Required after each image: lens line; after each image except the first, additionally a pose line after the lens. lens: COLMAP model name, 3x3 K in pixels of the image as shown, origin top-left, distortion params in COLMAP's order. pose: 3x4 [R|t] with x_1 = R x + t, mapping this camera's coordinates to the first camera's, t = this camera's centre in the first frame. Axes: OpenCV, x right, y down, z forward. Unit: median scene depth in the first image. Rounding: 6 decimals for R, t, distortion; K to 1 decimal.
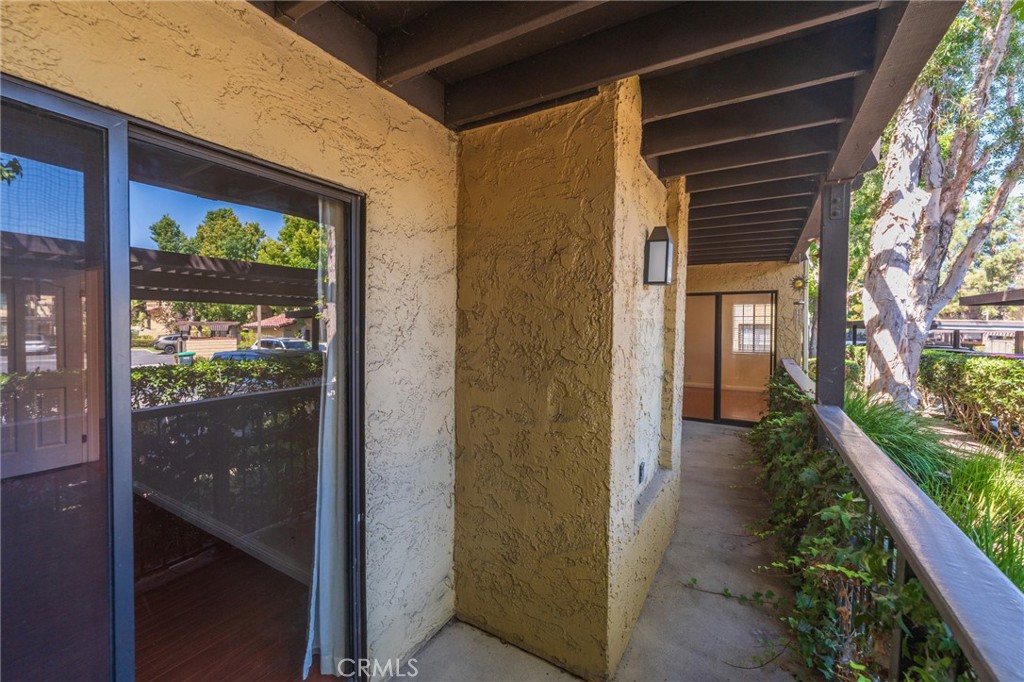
lens RADIAL K [[415.8, 0, 519.3], [0, 415.8, 334.9], [0, 0, 1]] dist [0.001187, -0.000310]
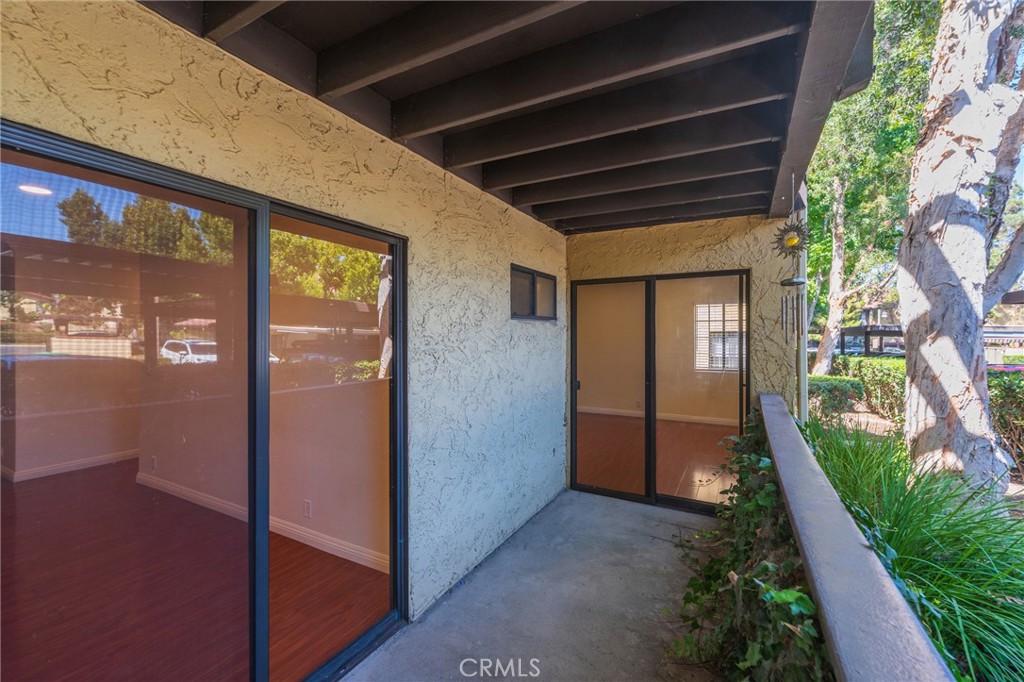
lens RADIAL K [[415.8, 0, 507.7], [0, 415.8, 339.7], [0, 0, 1]] dist [0.001187, -0.000310]
pose [[0.999931, -0.007420, 0.009114, 0.288808], [0.007525, 0.999904, -0.011604, -0.008413], [-0.009027, 0.011671, 0.999891, 0.444901]]
